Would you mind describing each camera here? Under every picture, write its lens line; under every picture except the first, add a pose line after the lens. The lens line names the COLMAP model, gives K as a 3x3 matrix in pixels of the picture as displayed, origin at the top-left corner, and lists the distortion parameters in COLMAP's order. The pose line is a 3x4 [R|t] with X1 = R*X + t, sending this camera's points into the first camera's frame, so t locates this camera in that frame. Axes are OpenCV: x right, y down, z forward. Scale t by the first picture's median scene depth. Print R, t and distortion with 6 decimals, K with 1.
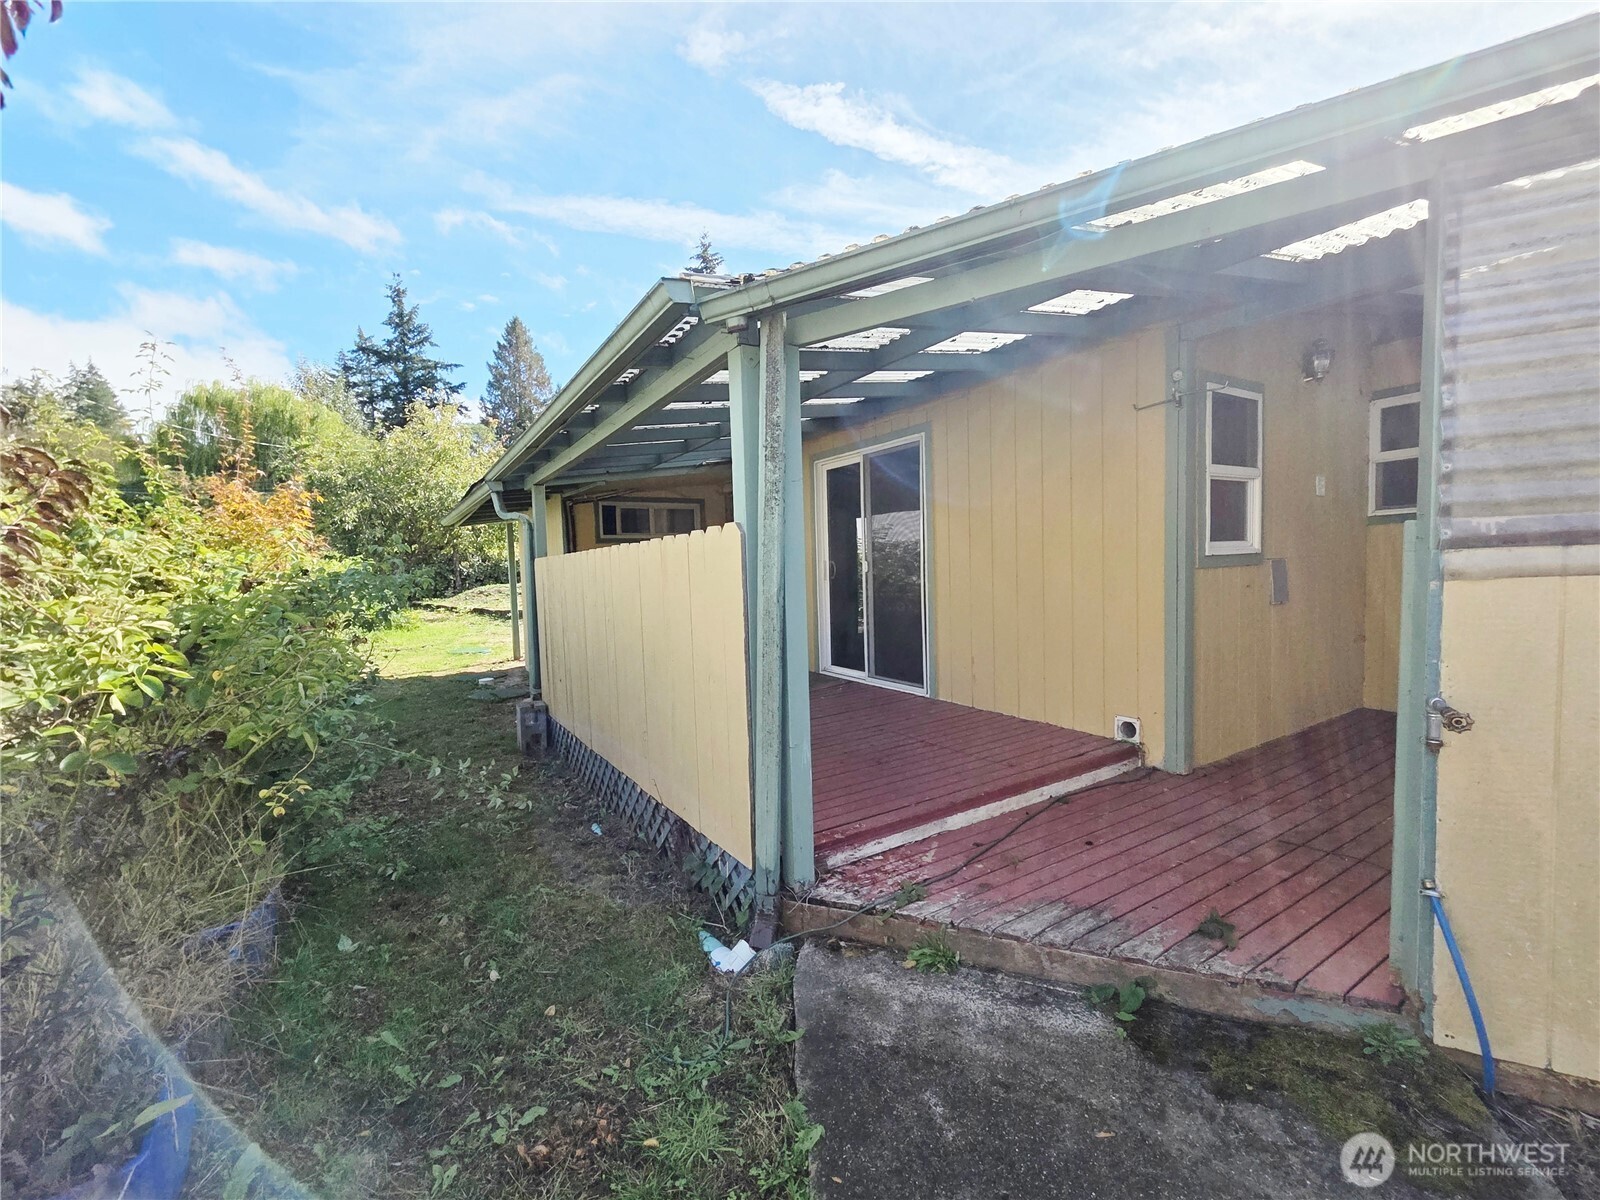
lens RADIAL K [[643.3, 0, 798.4], [0, 643.3, 598.9], [0, 0, 1]] dist [-0.011607, -0.000151]
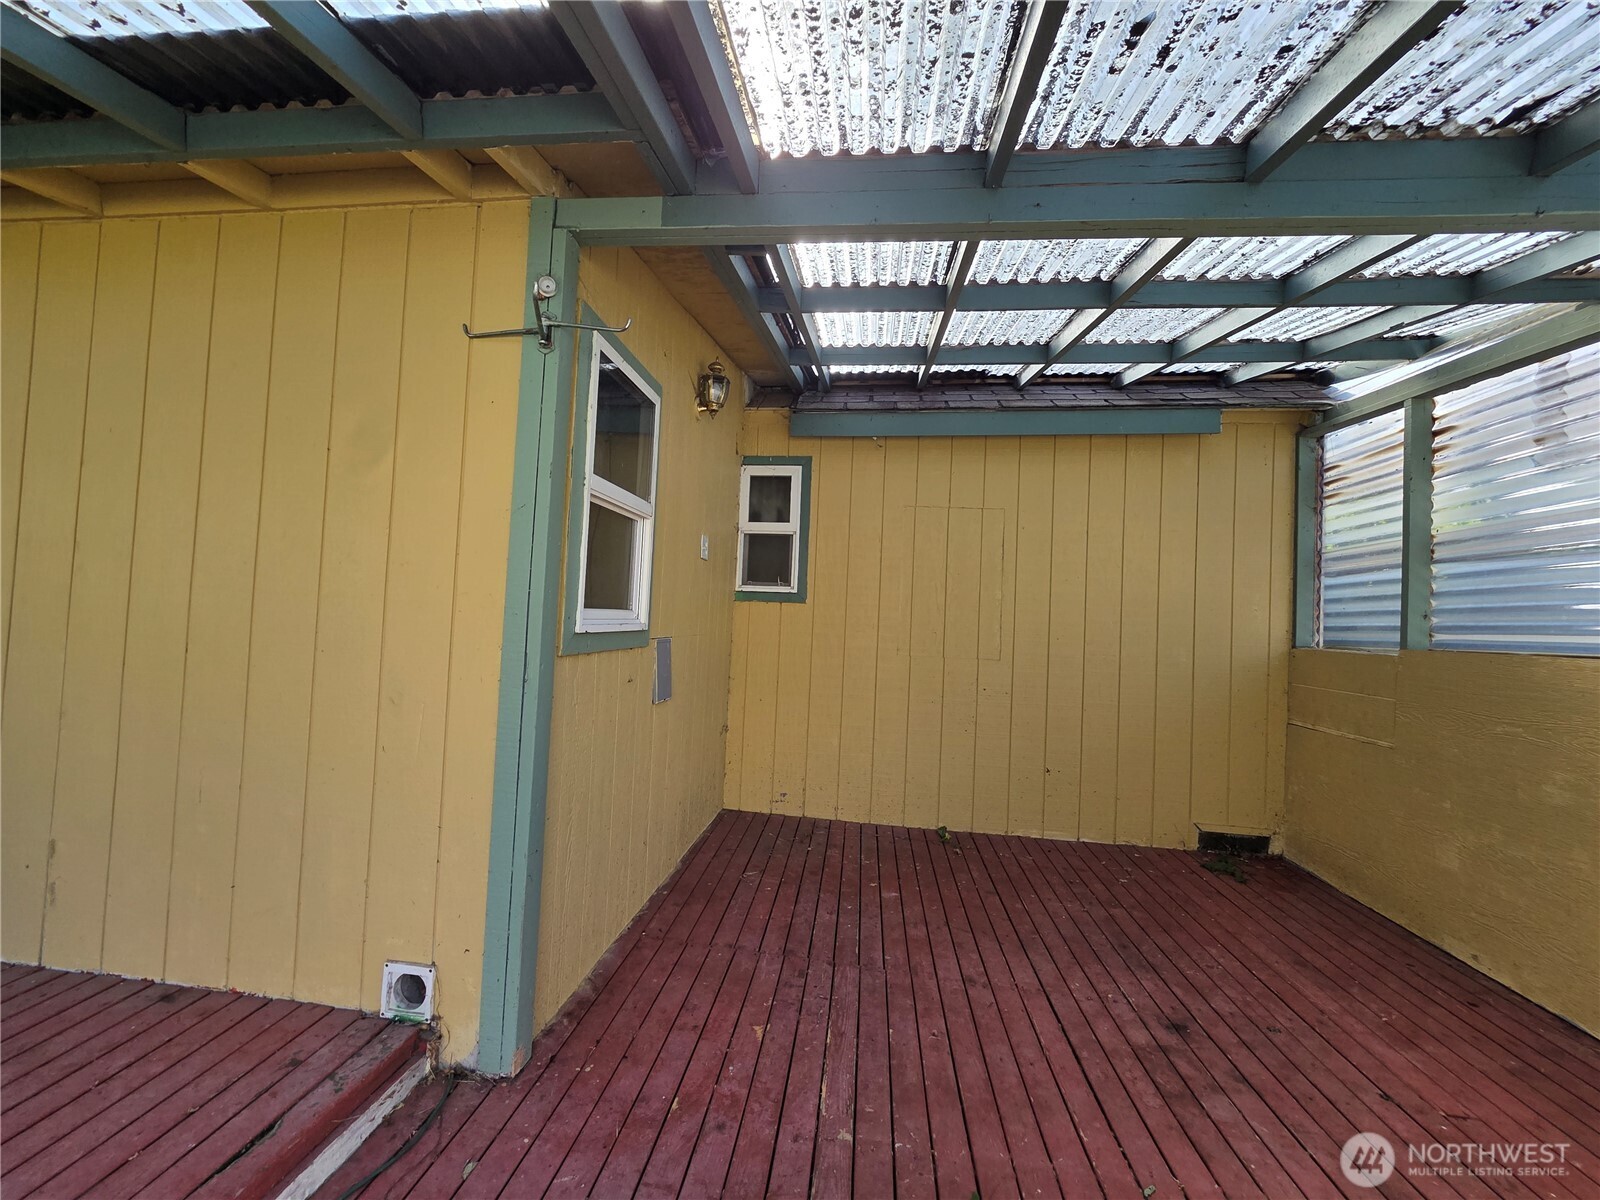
lens RADIAL K [[643.3, 0, 797.3], [0, 643.3, 598.9], [0, 0, 1]] dist [-0.011607, -0.000151]
pose [[0.608598, 0.084704, 0.788945, 0.295381], [-0.020247, 0.995620, -0.091274, -0.046890], [-0.793221, 0.039575, 0.607647, 0.481019]]
